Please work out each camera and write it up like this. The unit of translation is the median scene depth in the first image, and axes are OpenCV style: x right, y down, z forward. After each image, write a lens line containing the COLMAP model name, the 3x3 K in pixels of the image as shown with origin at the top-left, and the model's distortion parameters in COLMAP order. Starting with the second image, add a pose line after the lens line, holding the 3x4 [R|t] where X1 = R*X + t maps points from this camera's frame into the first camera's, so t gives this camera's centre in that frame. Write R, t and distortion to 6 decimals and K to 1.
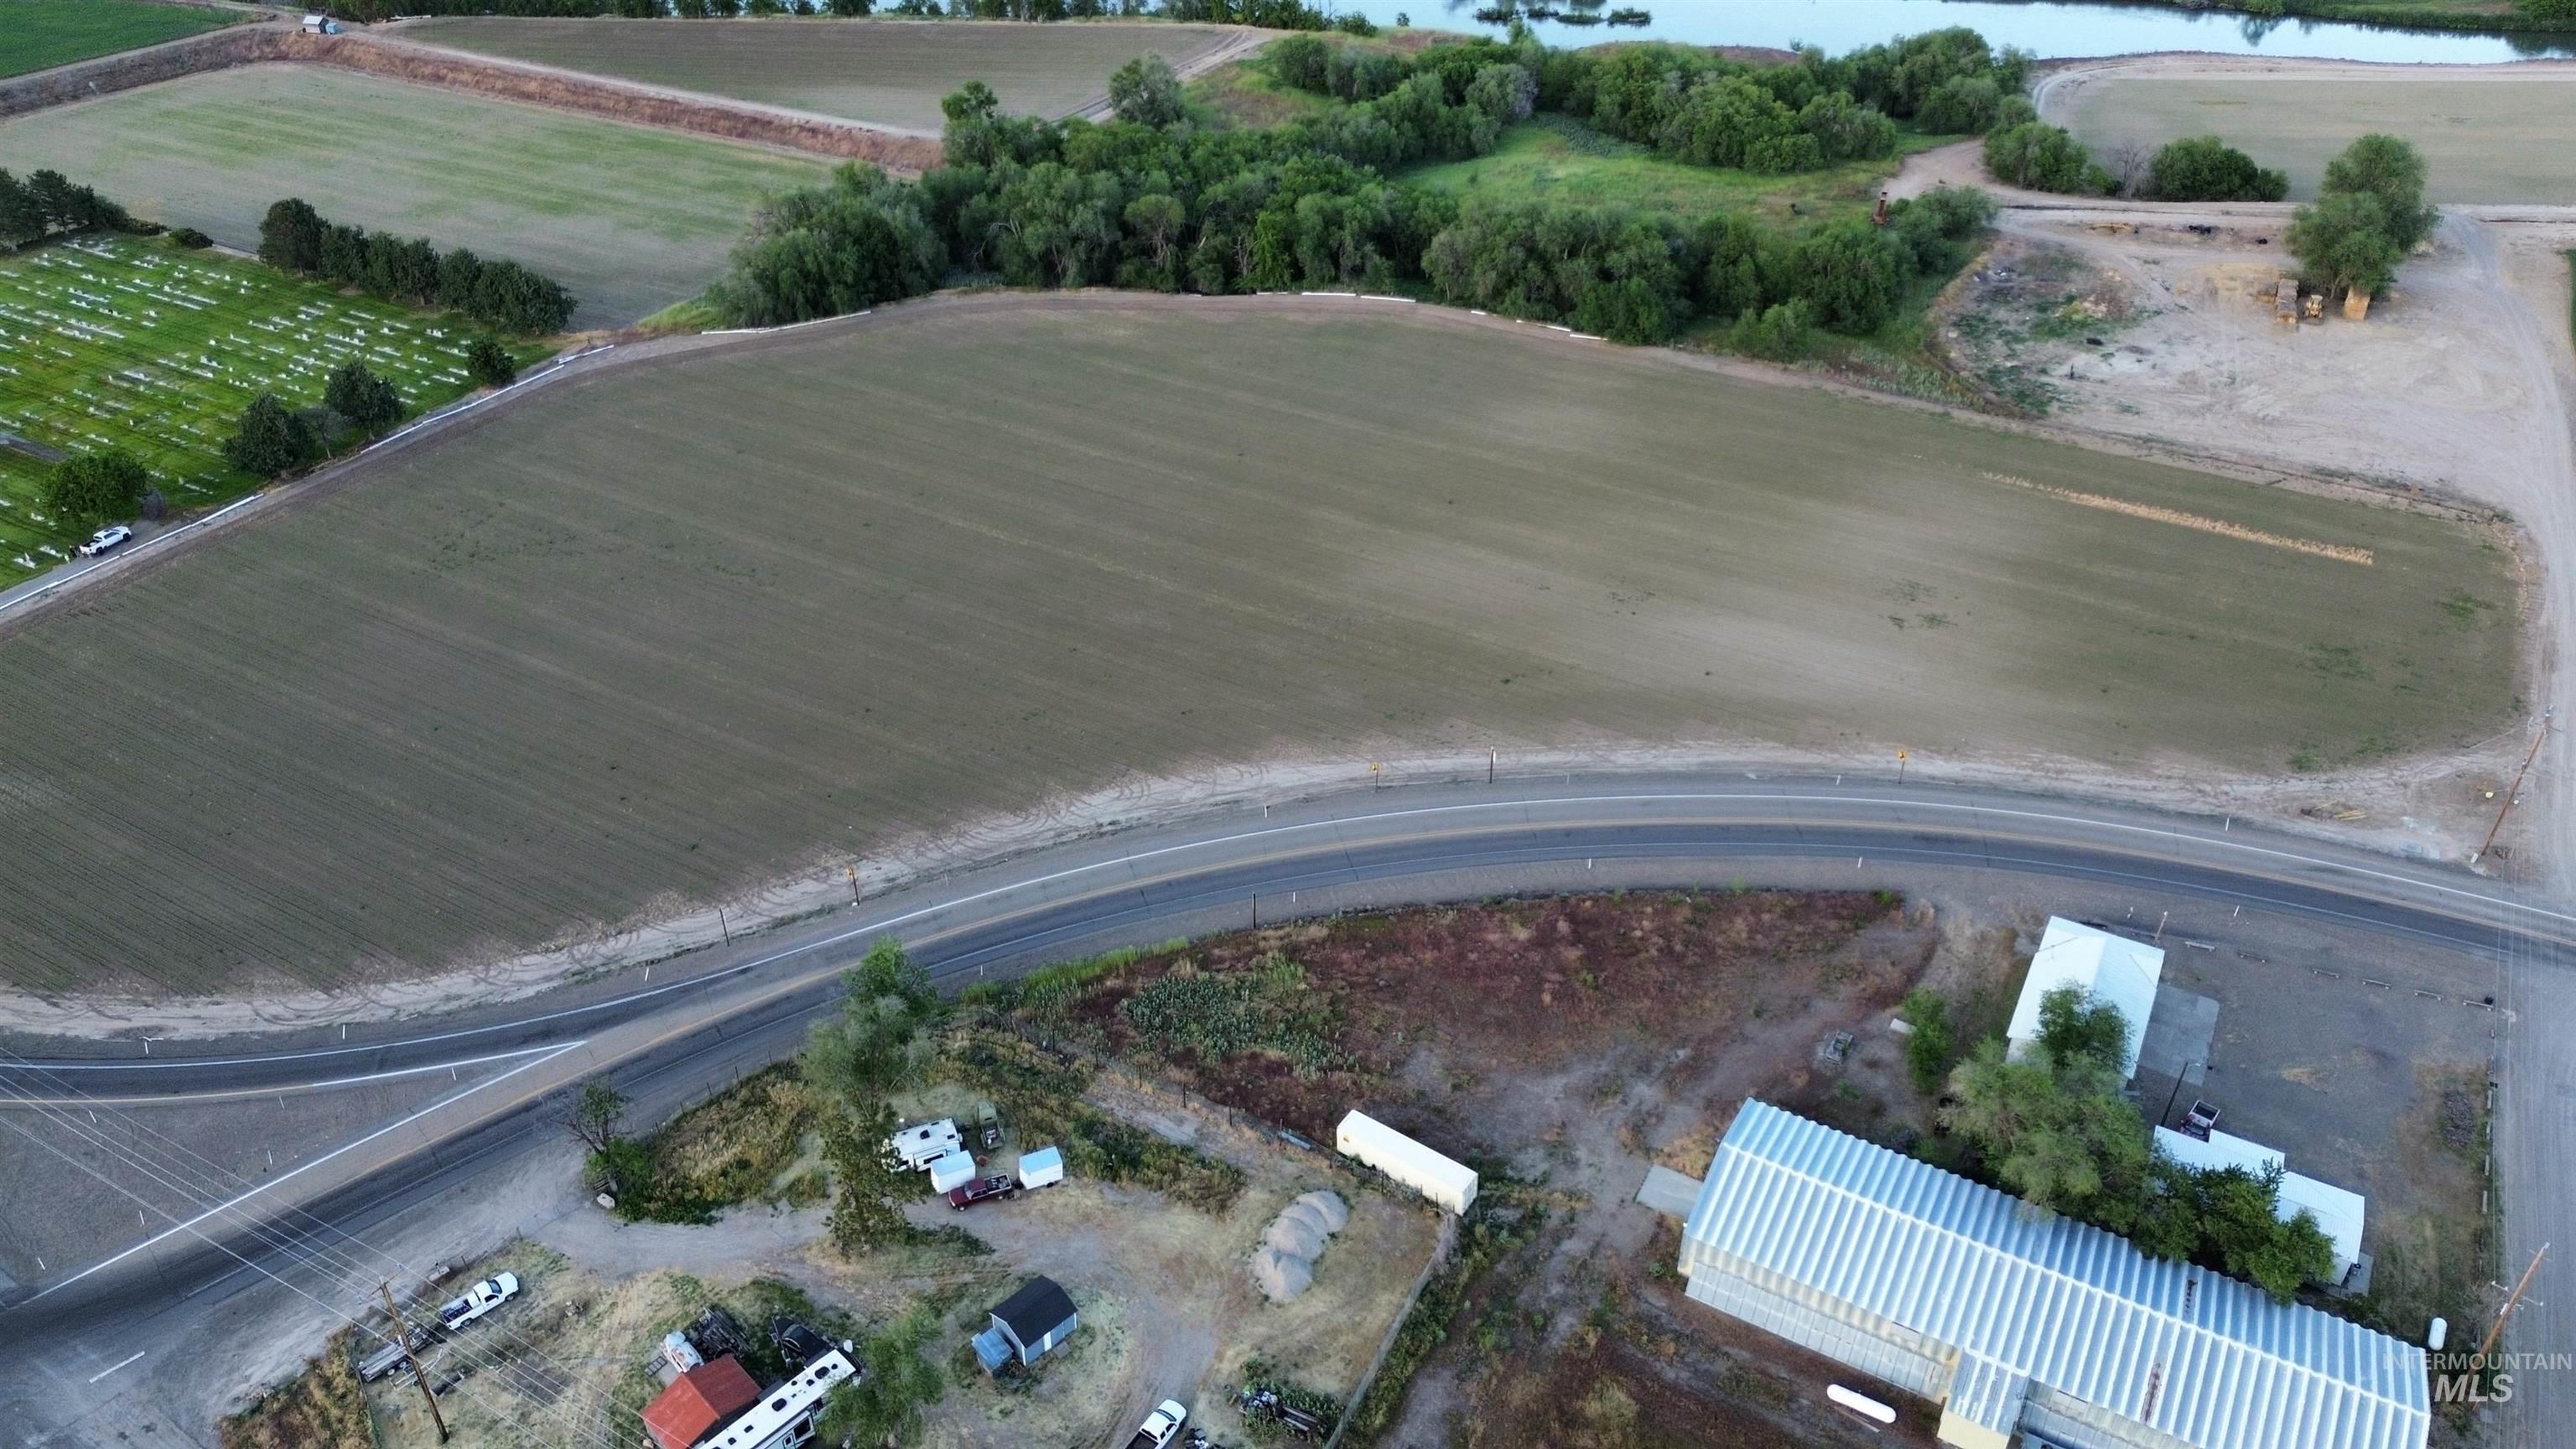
lens RADIAL K [[1808.0, 0, 1286.4], [0, 1808.0, 712.7], [0, 0, 1]] dist [0.074650, -0.071822]
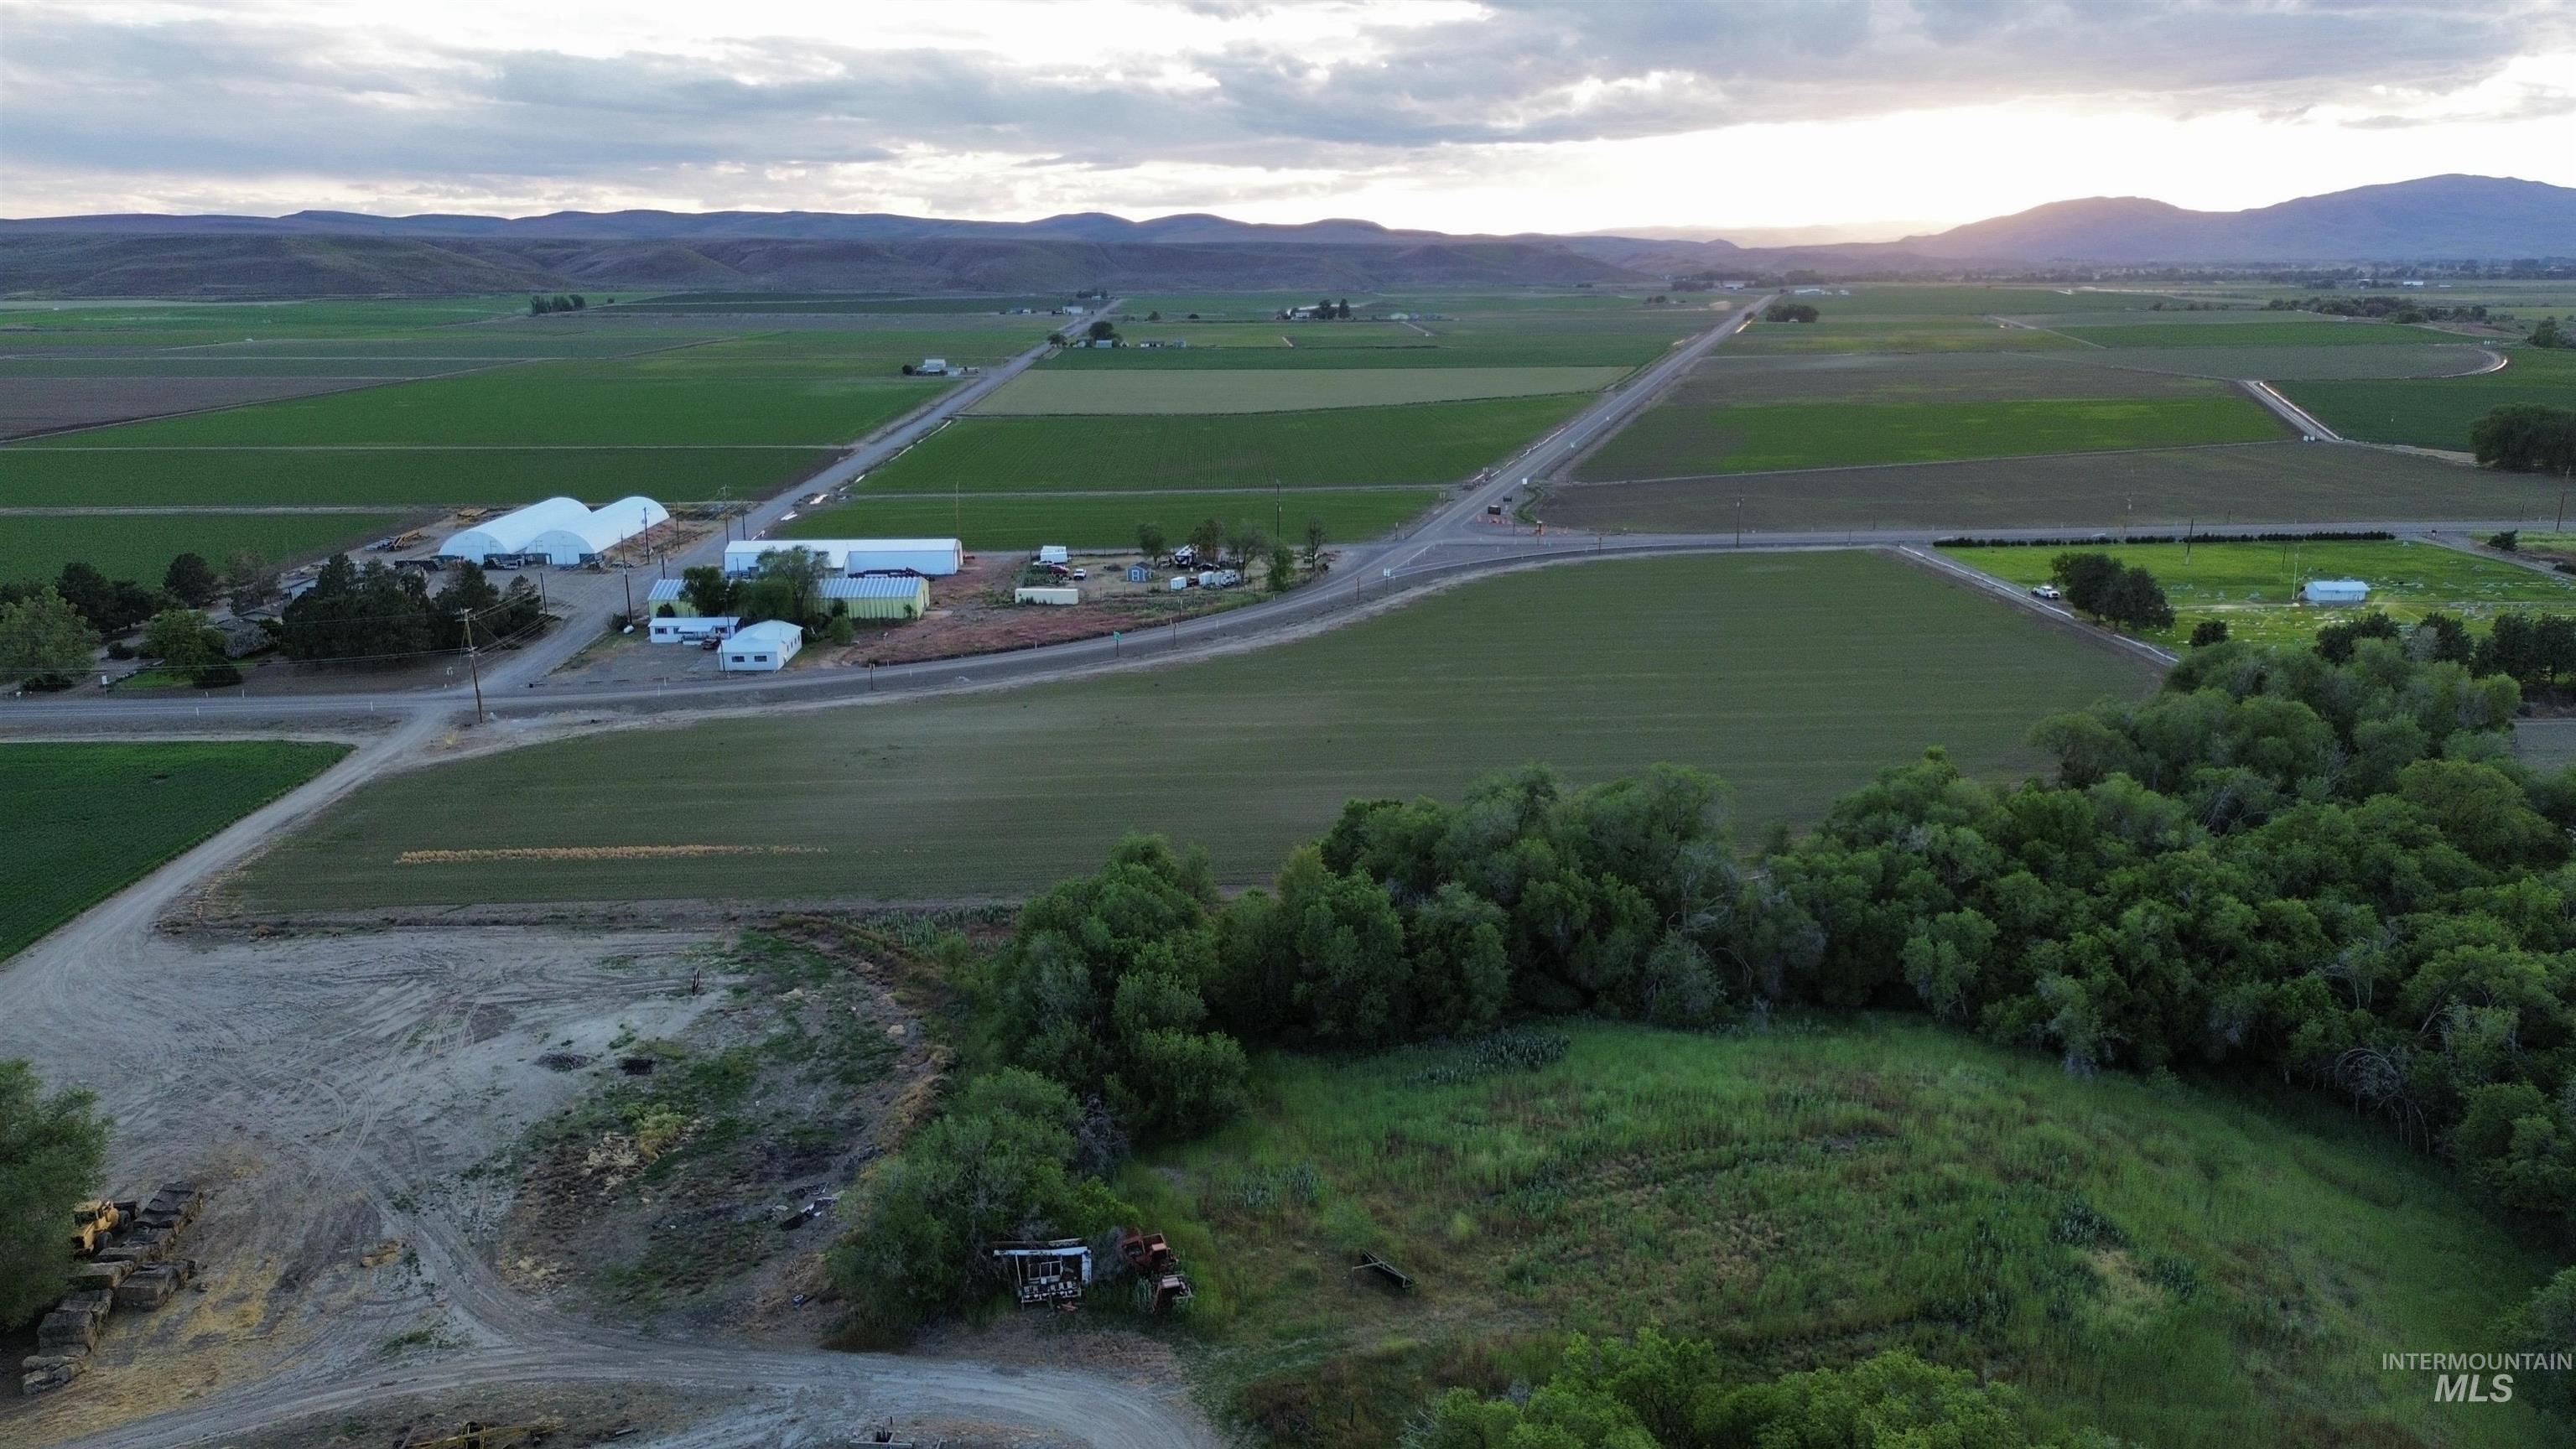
lens RADIAL K [[1808.0, 0, 1286.4], [0, 1808.0, 712.7], [0, 0, 1]] dist [0.074650, -0.071822]
pose [[-0.843132, 0.137847, -0.519737, 0.637876], [-0.295796, 0.688283, 0.662399, -0.794932], [0.449036, 0.712225, -0.539538, 1.522107]]
